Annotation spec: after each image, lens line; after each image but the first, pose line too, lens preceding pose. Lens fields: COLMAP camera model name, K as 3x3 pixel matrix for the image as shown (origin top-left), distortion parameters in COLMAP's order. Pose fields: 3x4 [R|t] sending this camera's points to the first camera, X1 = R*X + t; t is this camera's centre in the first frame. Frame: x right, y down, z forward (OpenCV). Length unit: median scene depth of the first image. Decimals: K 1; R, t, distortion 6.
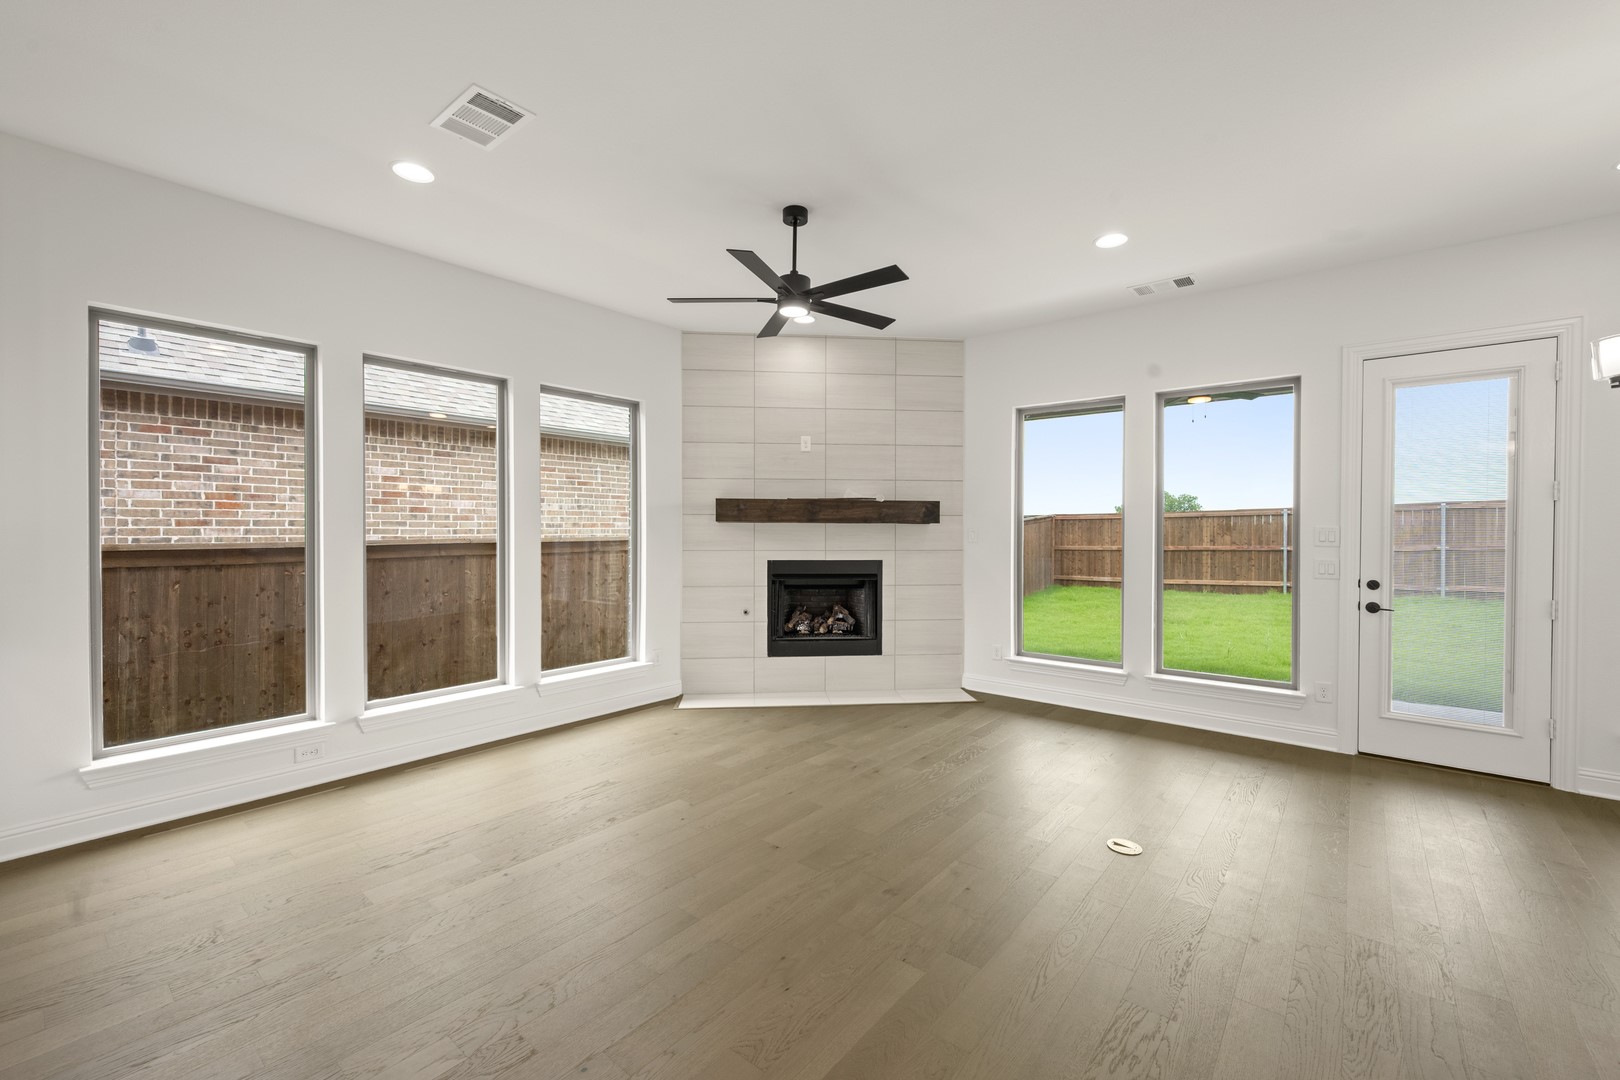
lens RADIAL K [[674.4, 0, 800.7], [0, 674.4, 536.6], [0, 0, 1]] dist [-0.002428, -0.000408]
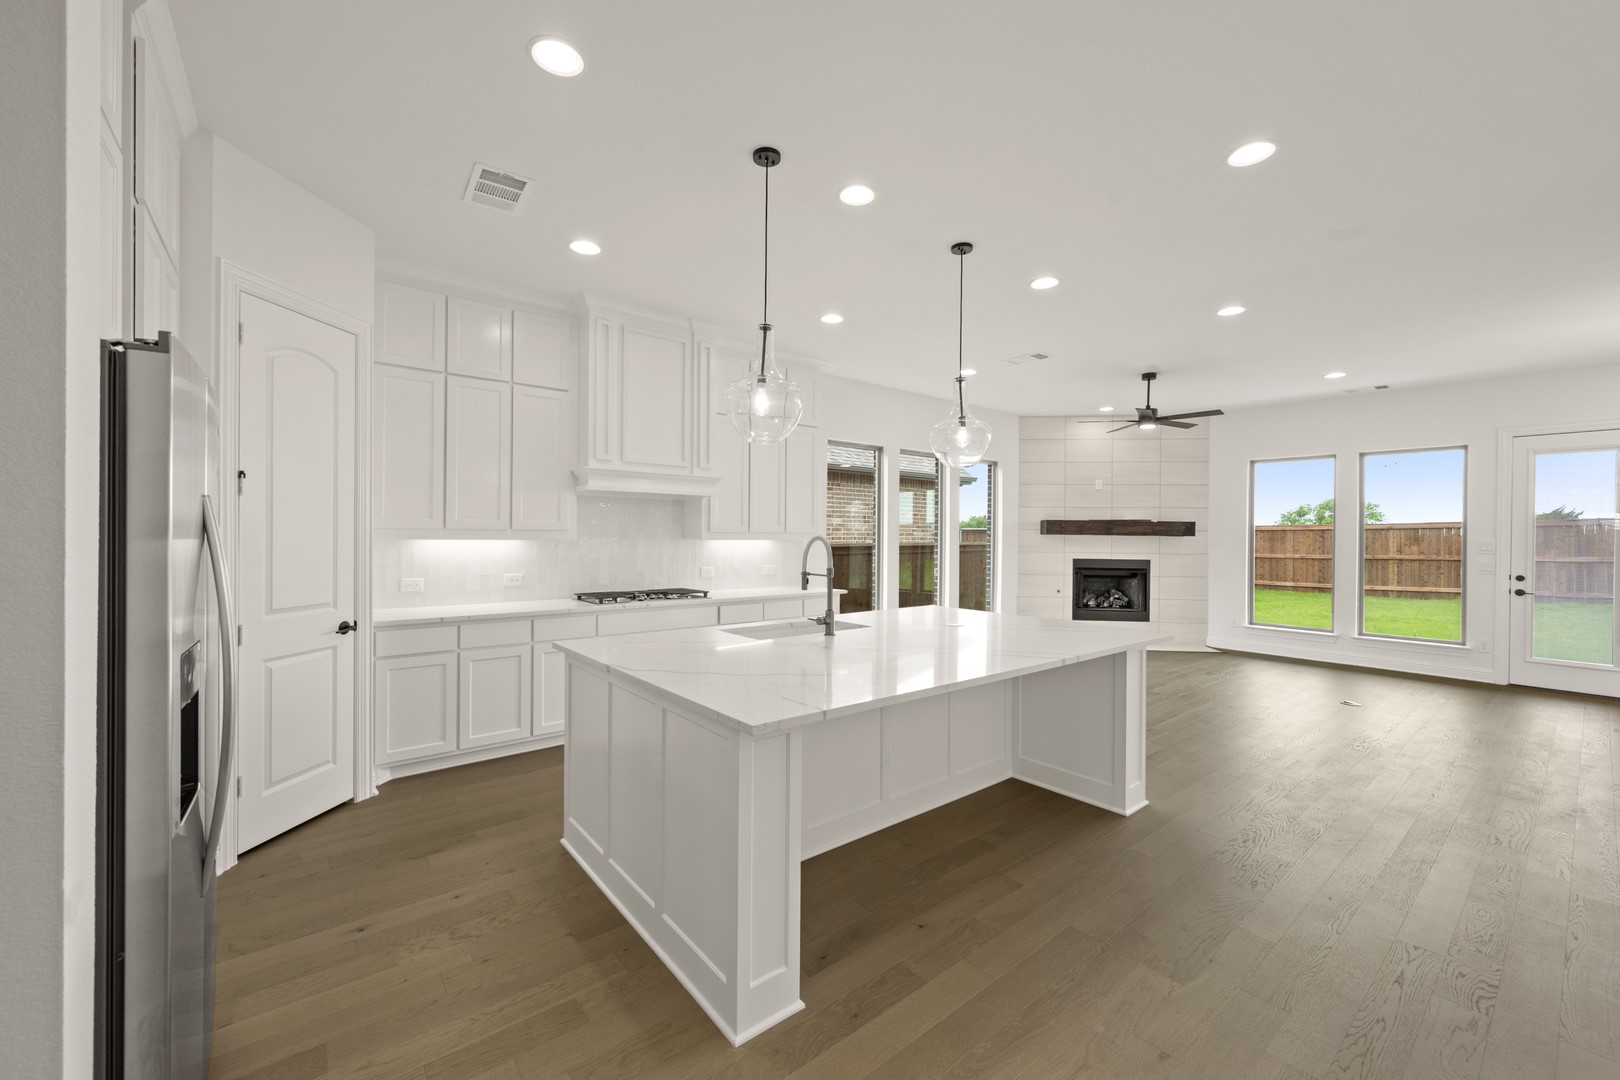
lens RADIAL K [[636.9, 0, 810.6], [0, 636.9, 537.4], [0, 0, 1]] dist [0.001489, 0.000034]
pose [[0.980960, 0.007877, -0.194051, -0.366557], [-0.009338, 0.999935, -0.006615, 0.000853], [0.193986, 0.008301, 0.980969, -0.588111]]
